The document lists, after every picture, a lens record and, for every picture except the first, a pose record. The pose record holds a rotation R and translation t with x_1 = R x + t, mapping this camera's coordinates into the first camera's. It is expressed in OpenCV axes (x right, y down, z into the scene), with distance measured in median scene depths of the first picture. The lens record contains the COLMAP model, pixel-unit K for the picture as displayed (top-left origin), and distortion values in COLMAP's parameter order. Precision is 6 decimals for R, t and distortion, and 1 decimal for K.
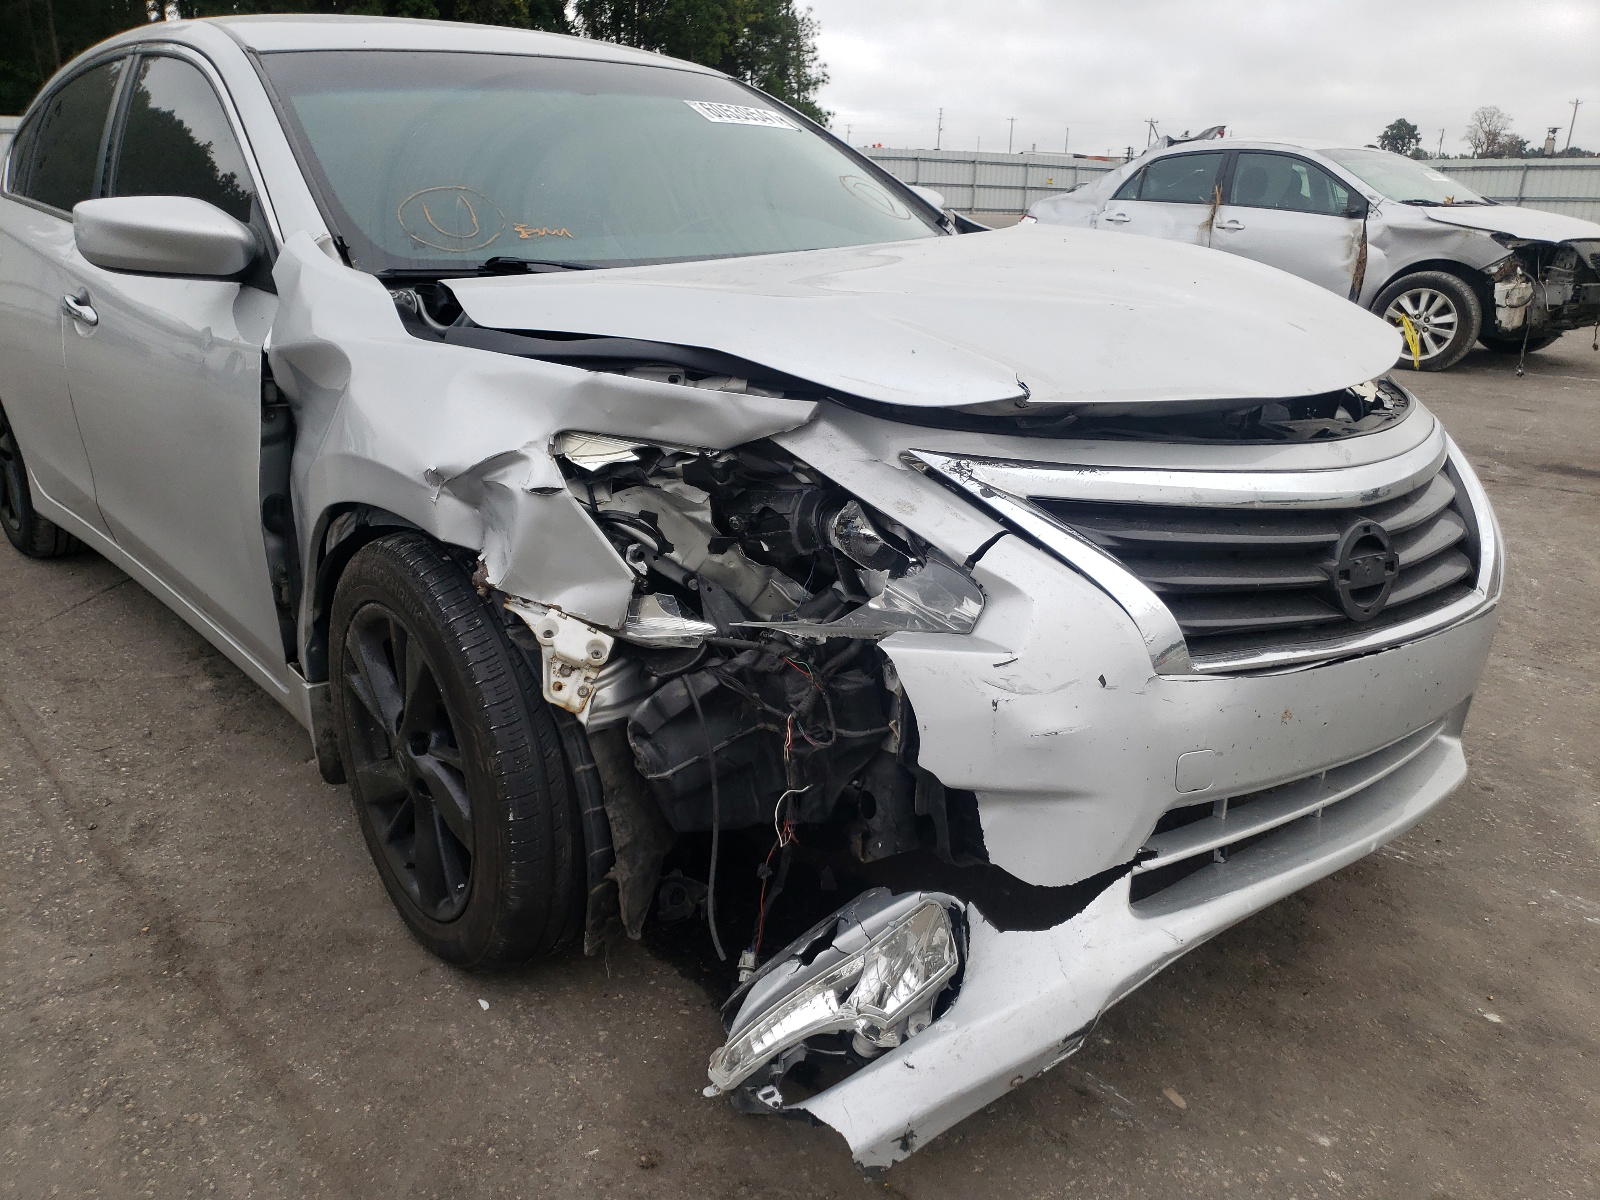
lens RADIAL K [[1207.4, 0, 797.3], [0, 1207.4, 615.6], [0, 0, 1]] dist [0.027577, -0.014704]
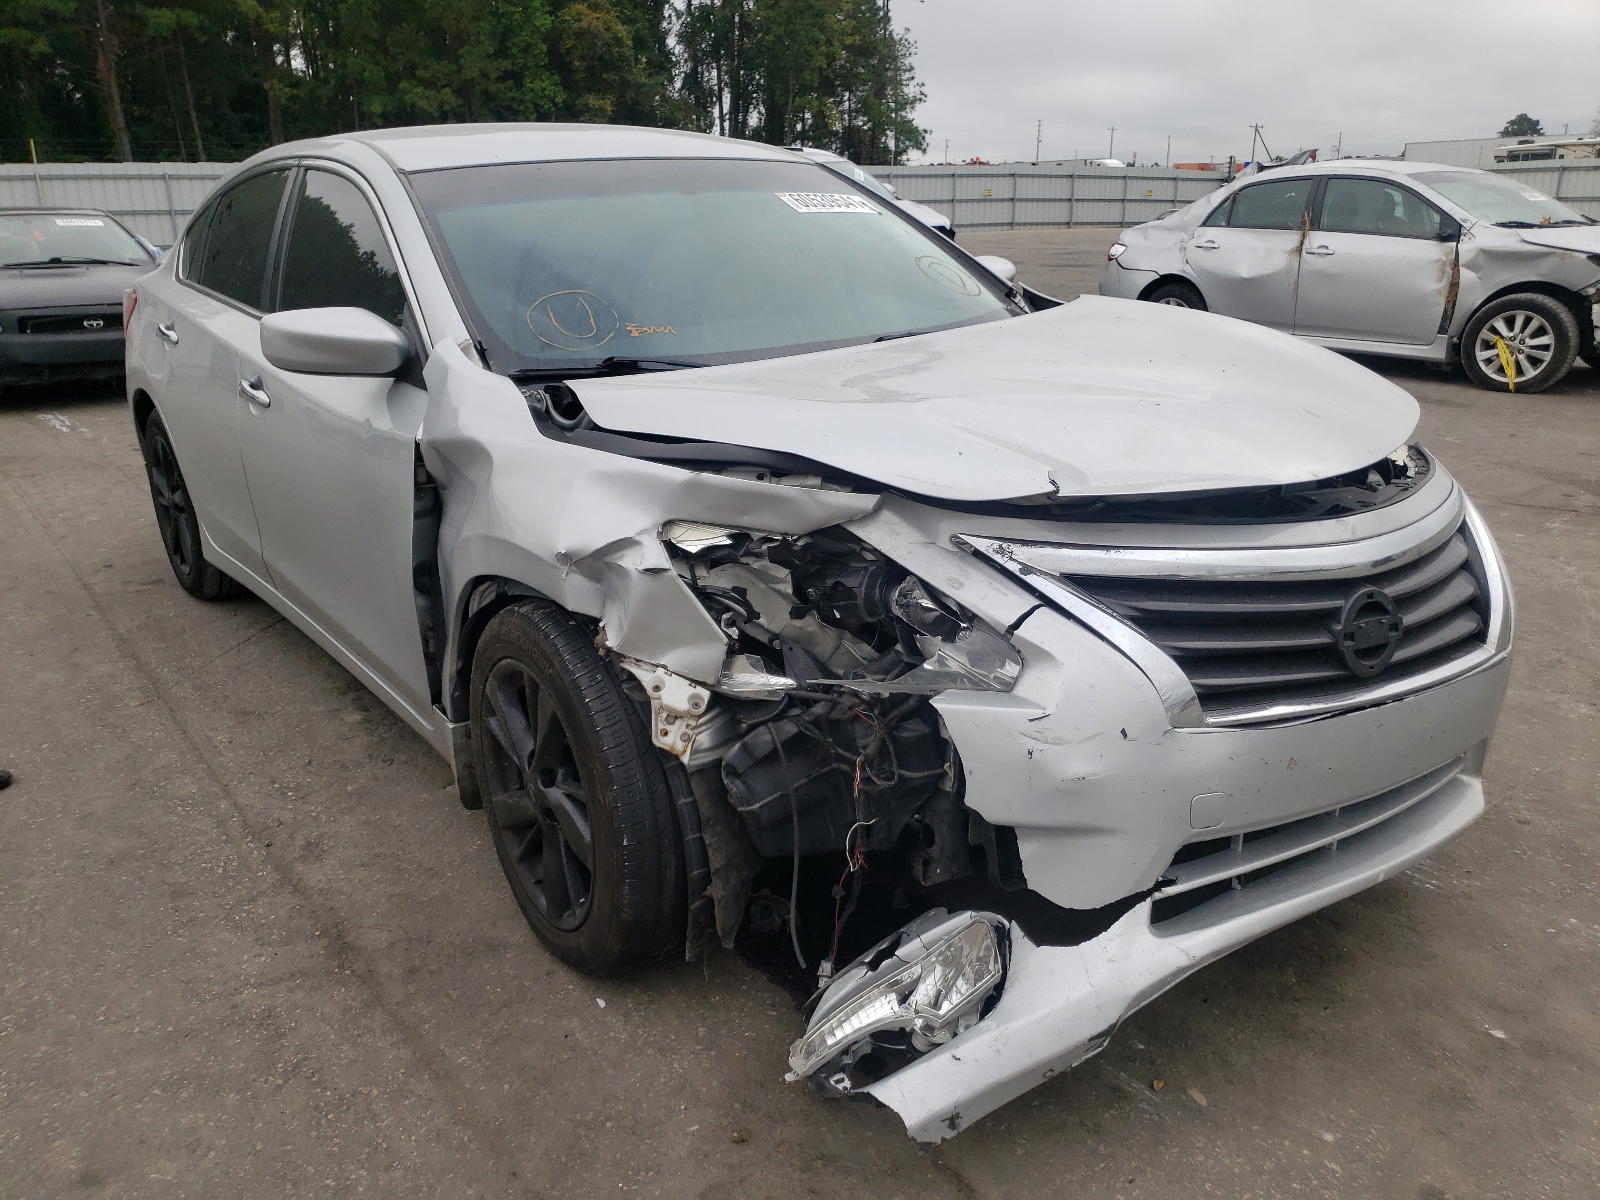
lens RADIAL K [[1207.4, 0, 806.6], [0, 1207.4, 601.7], [0, 0, 1]] dist [0.027577, -0.014704]
pose [[0.997261, -0.003968, -0.073855, 0.028093], [0.002190, 0.999706, -0.024141, -0.038584], [0.073929, 0.023913, 0.996977, -0.165679]]
